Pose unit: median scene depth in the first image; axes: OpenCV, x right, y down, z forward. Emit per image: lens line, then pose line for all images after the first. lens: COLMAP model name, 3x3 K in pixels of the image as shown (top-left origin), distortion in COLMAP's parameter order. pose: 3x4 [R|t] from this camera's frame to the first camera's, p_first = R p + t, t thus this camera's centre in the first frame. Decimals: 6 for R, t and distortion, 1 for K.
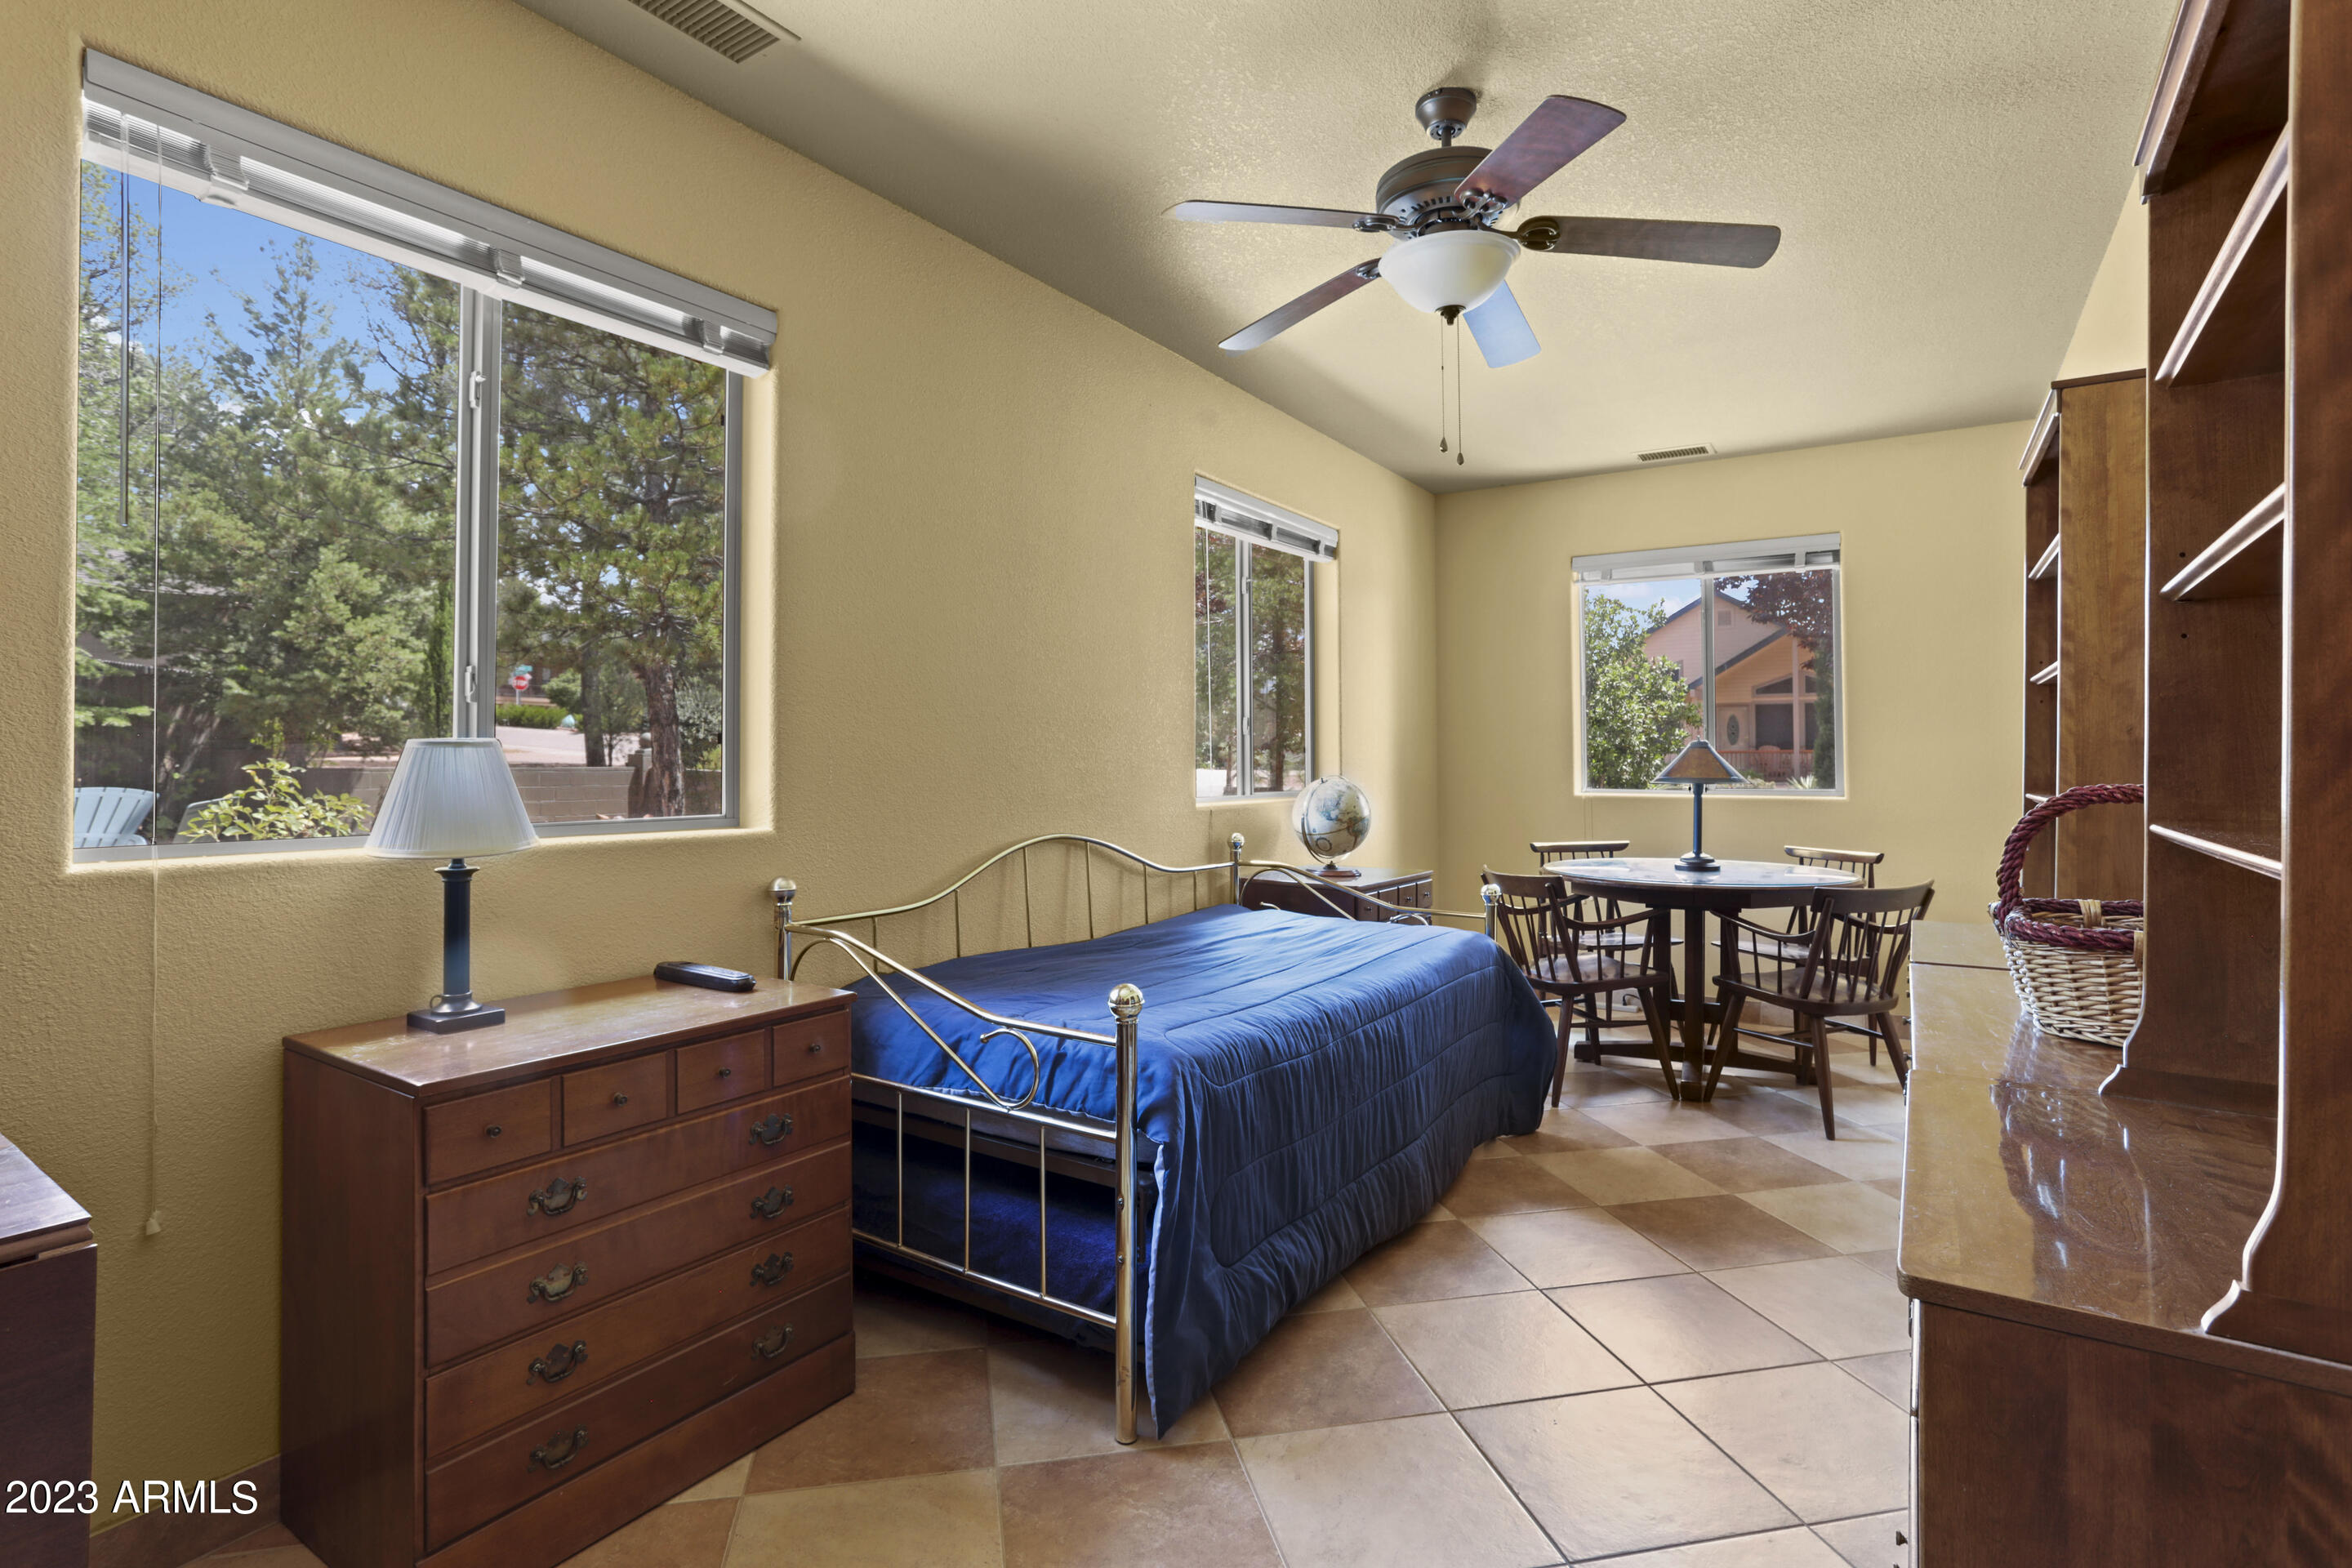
lens RADIAL K [[1133.1, 0, 1189.6], [0, 1133.1, 755.7], [0, 0, 1]] dist [-0.032679, 0.000113]
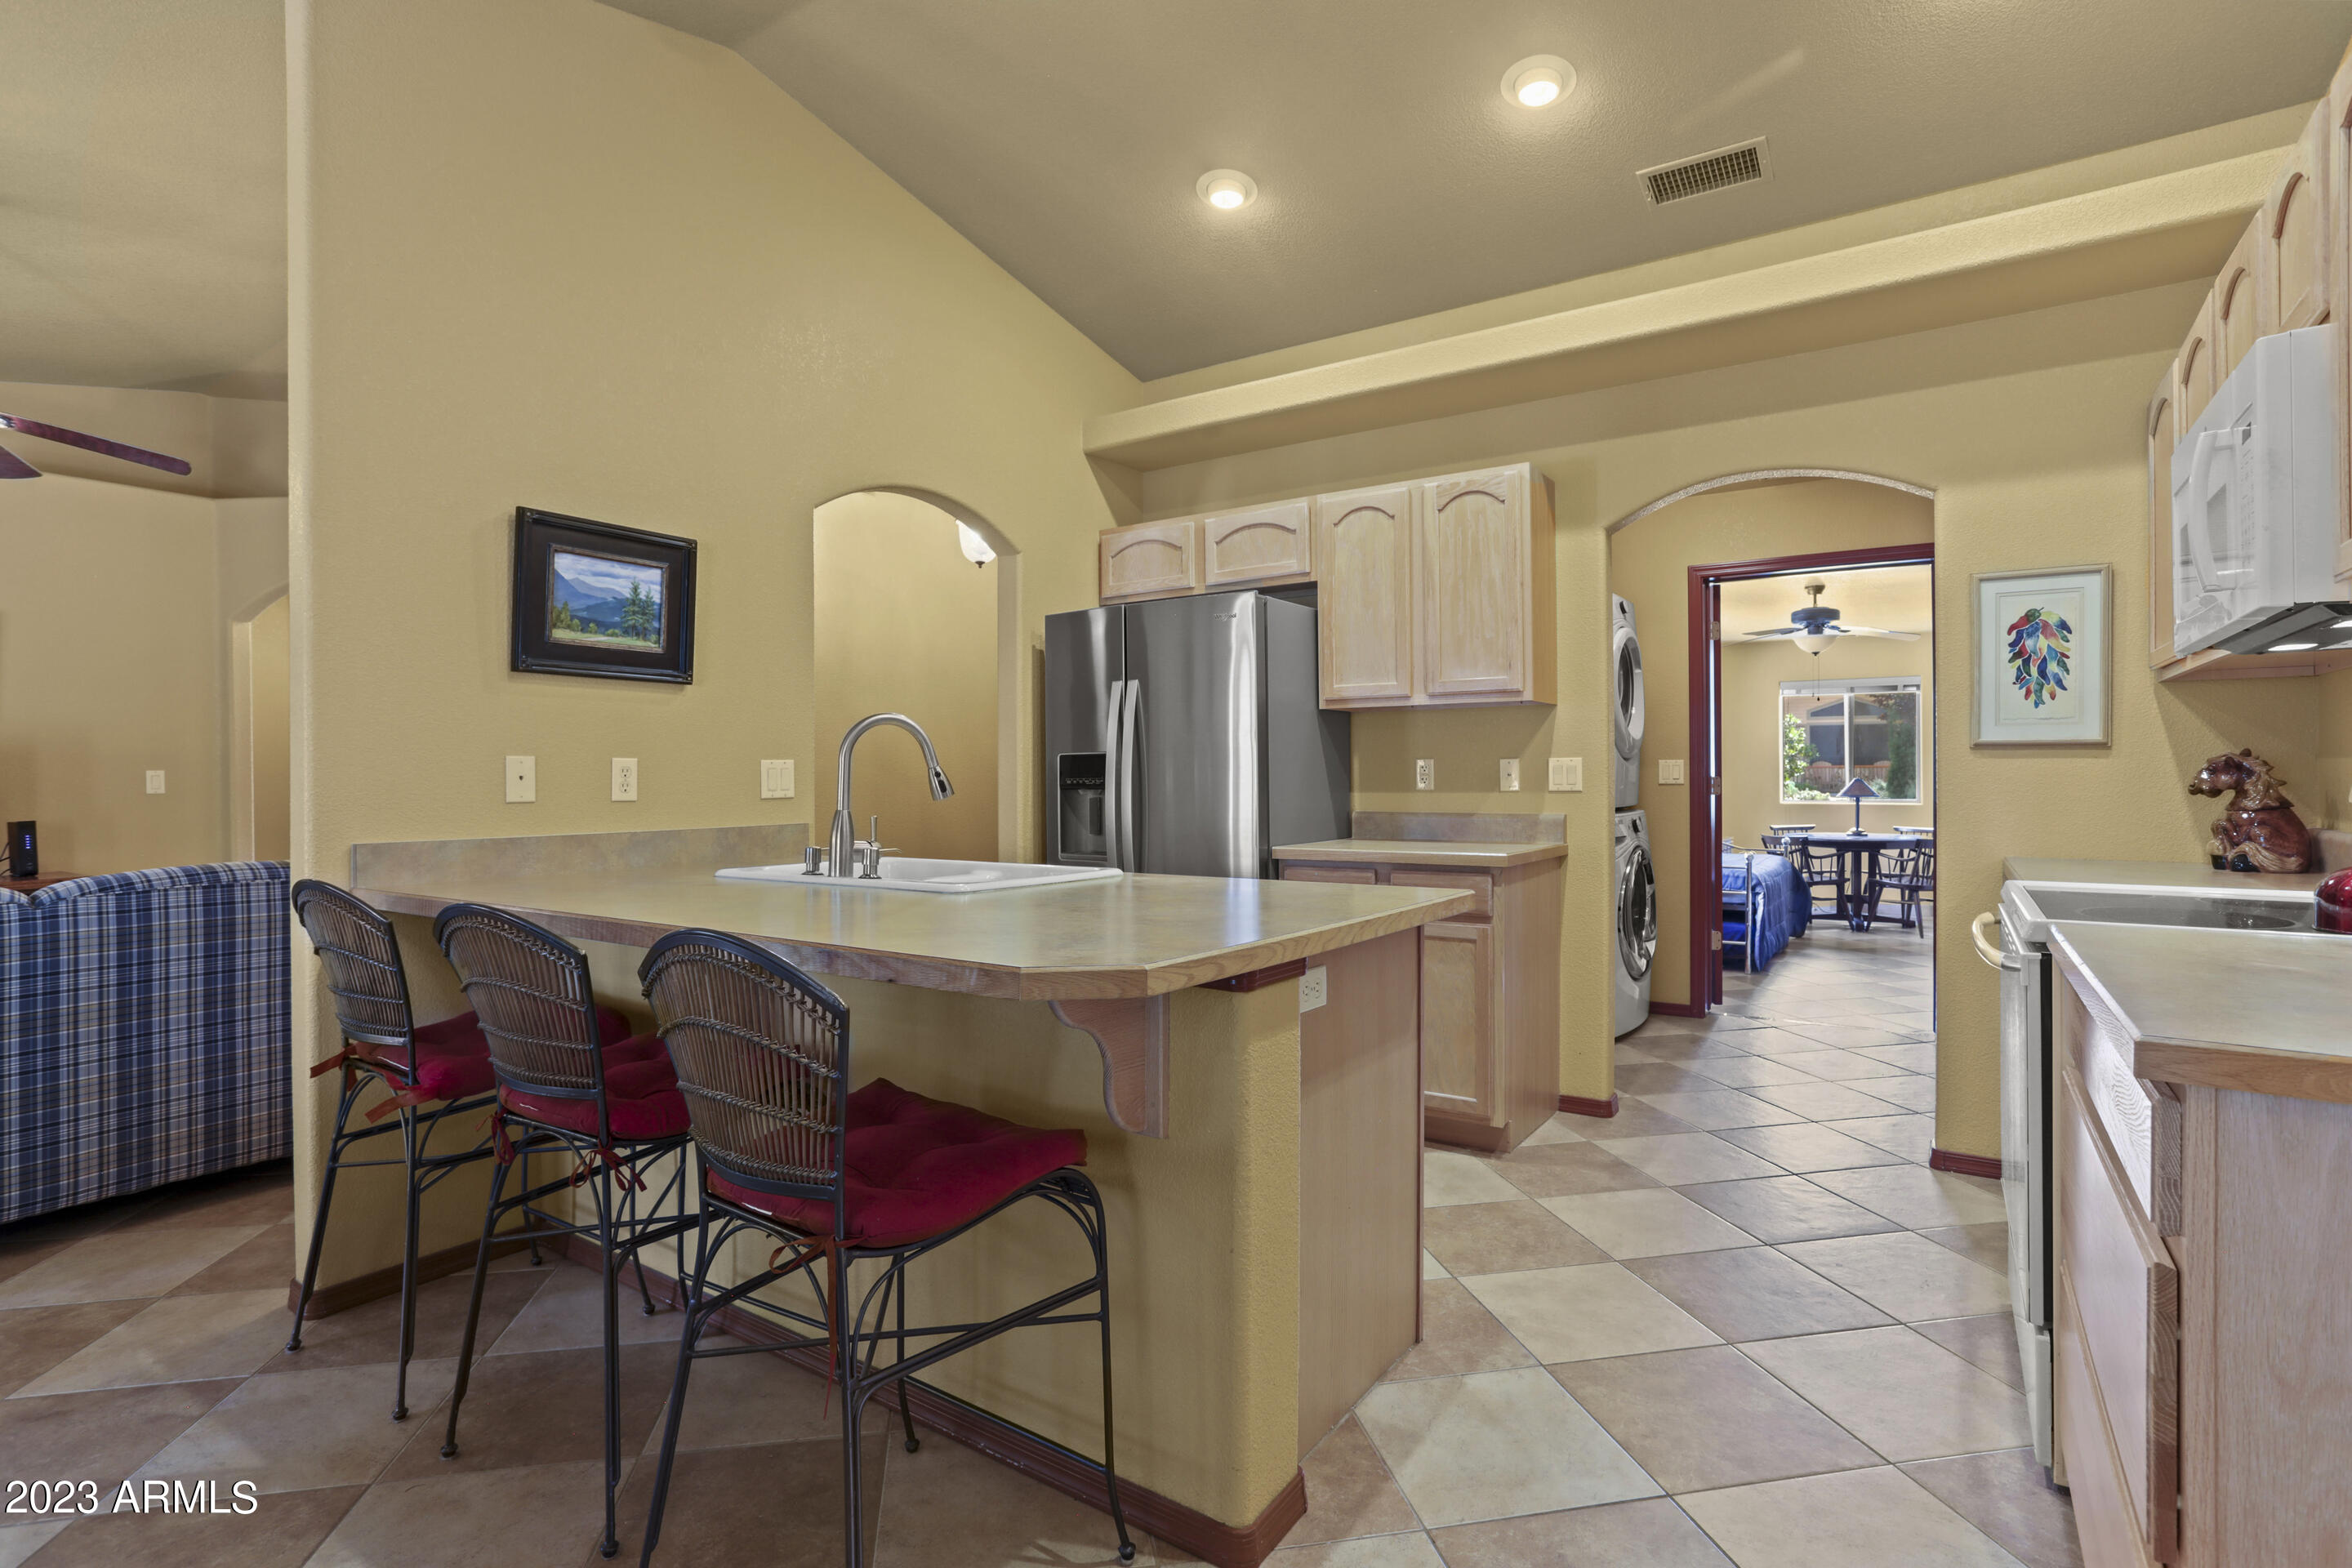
lens RADIAL K [[1181.0, 0, 1171.2], [0, 1181.0, 764.2], [0, 0, 1]] dist [-0.039799, 0.026242]
pose [[0.999930, -0.000050, -0.011871, -0.903899], [0.000057, 1.000000, 0.000610, -0.042903], [0.011871, -0.000611, 0.999929, -1.366044]]
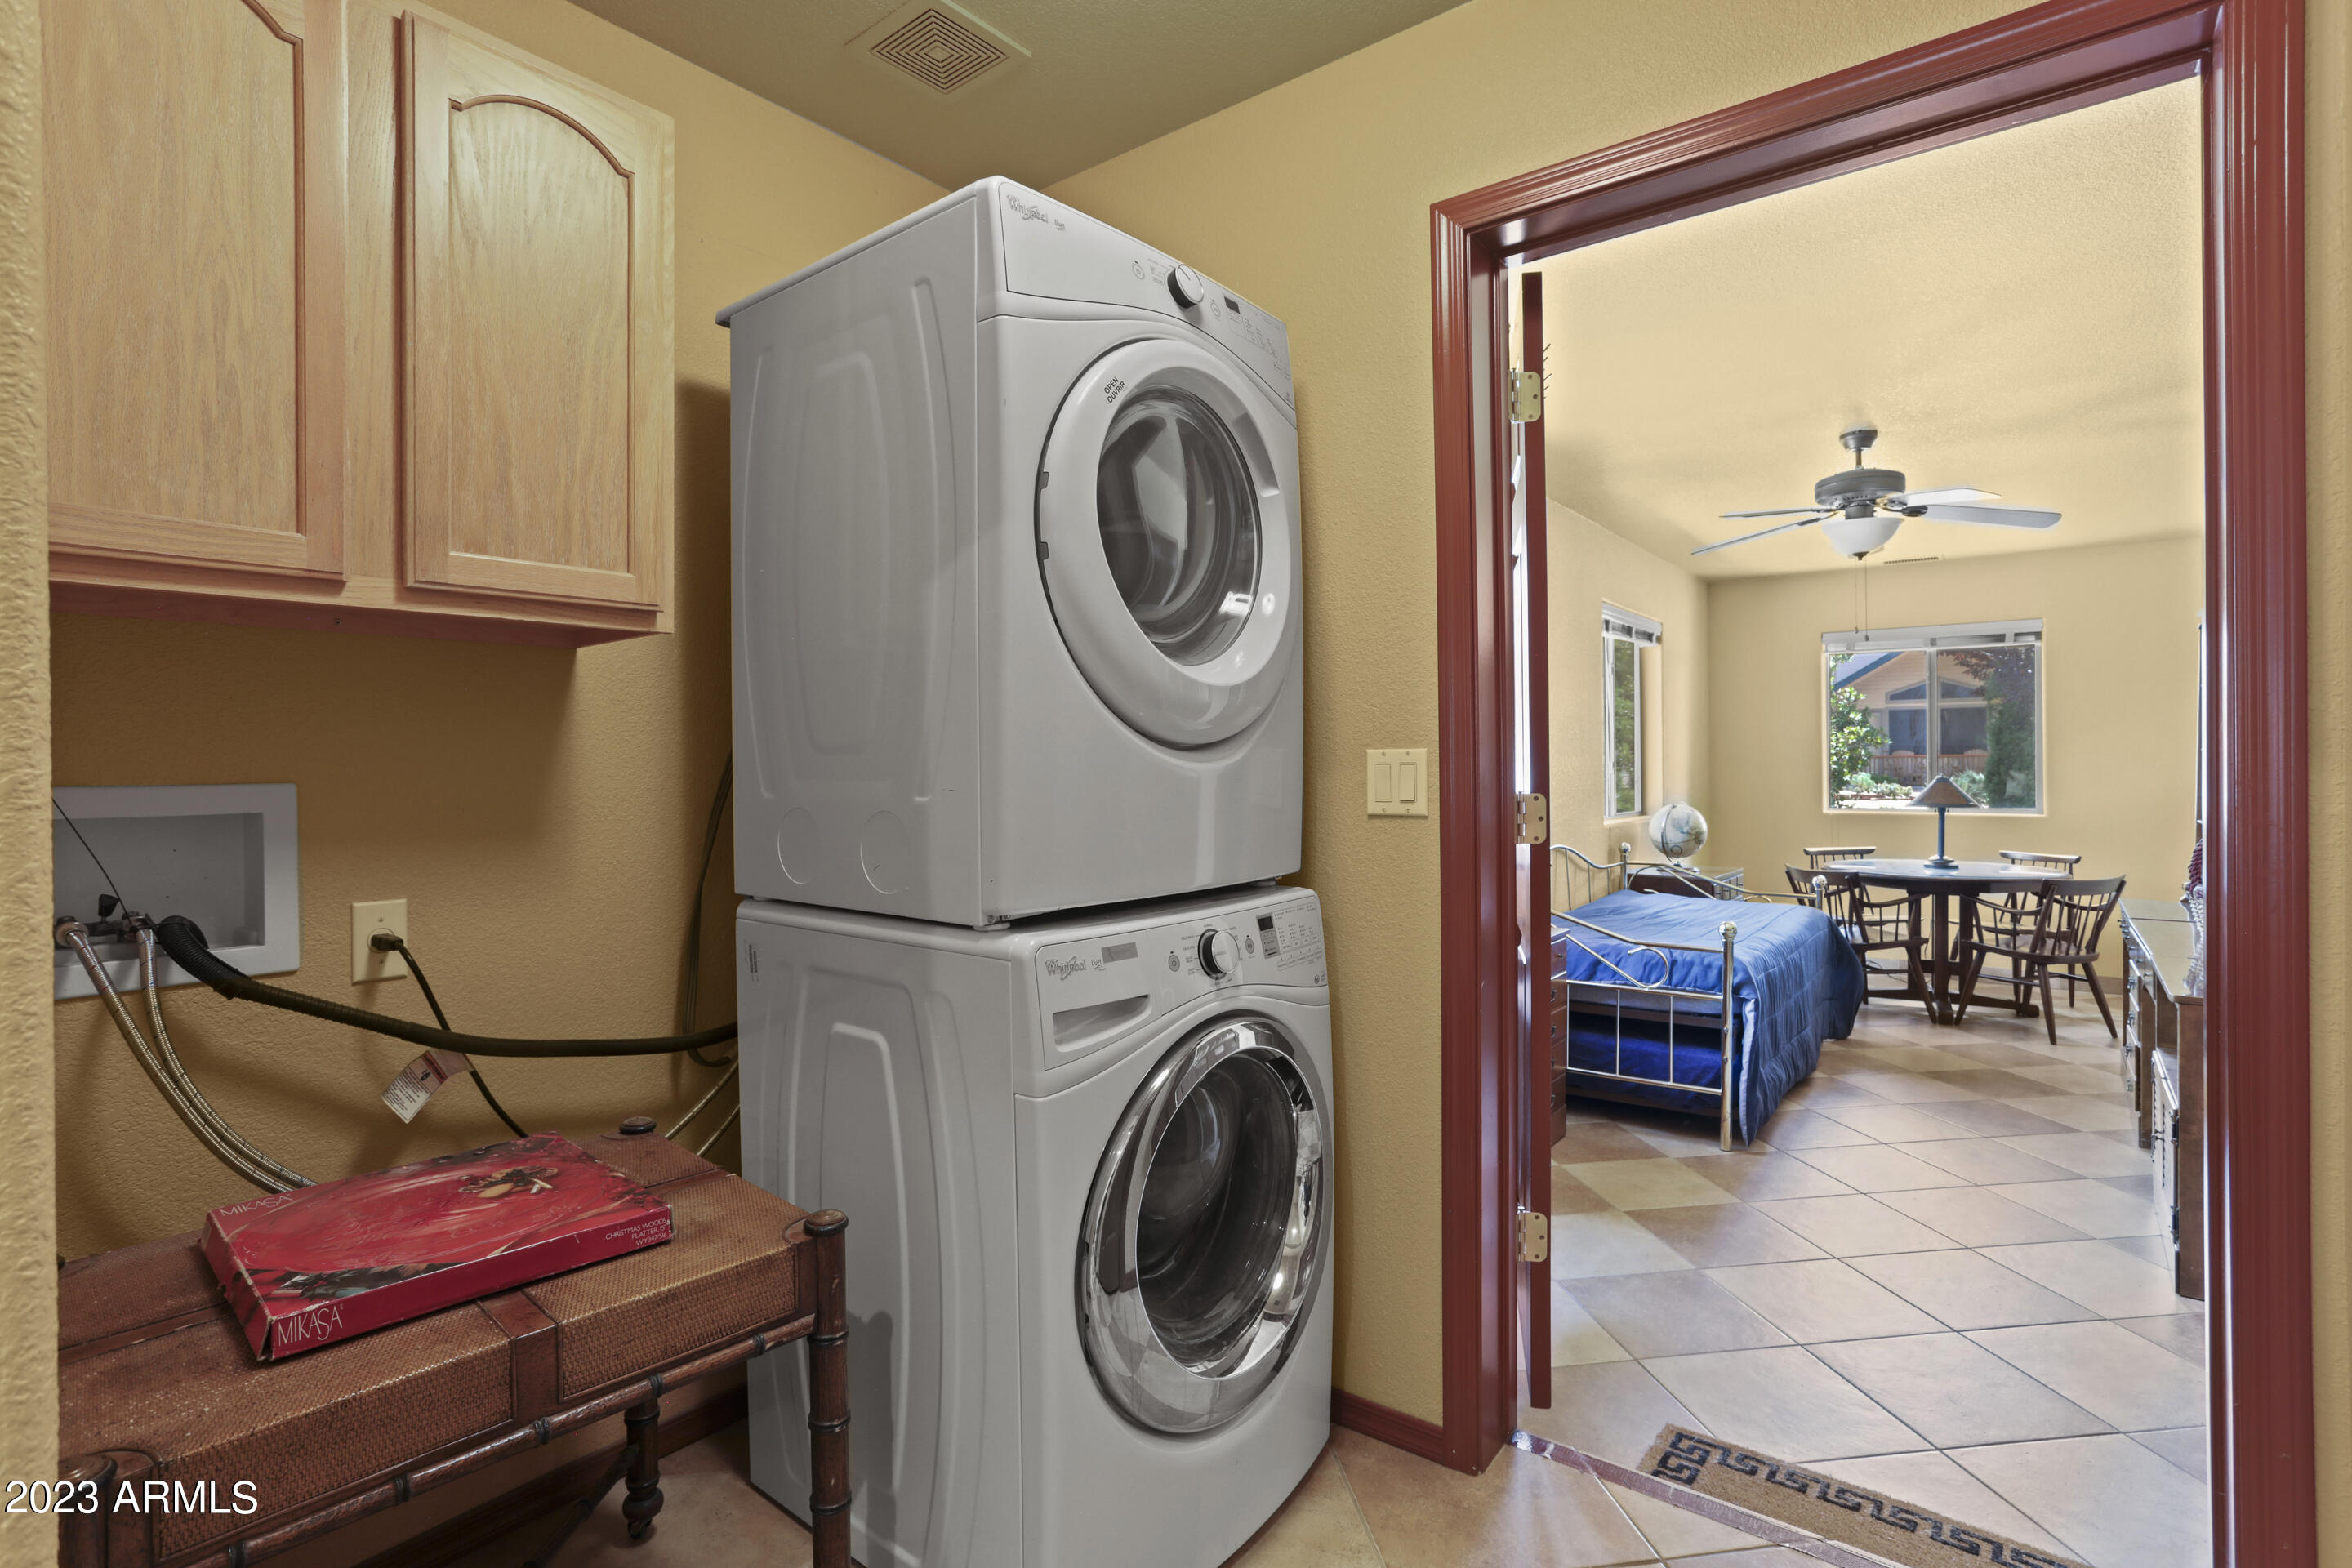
lens RADIAL K [[1145.5, 0, 1166.5], [0, 1145.5, 771.5], [0, 0, 1]] dist [-0.047732, 0.025573]
pose [[0.996304, -0.006756, -0.085634, -0.407858], [0.007744, 0.999907, 0.011218, -0.043796], [0.085551, -0.011839, 0.996263, -0.505159]]
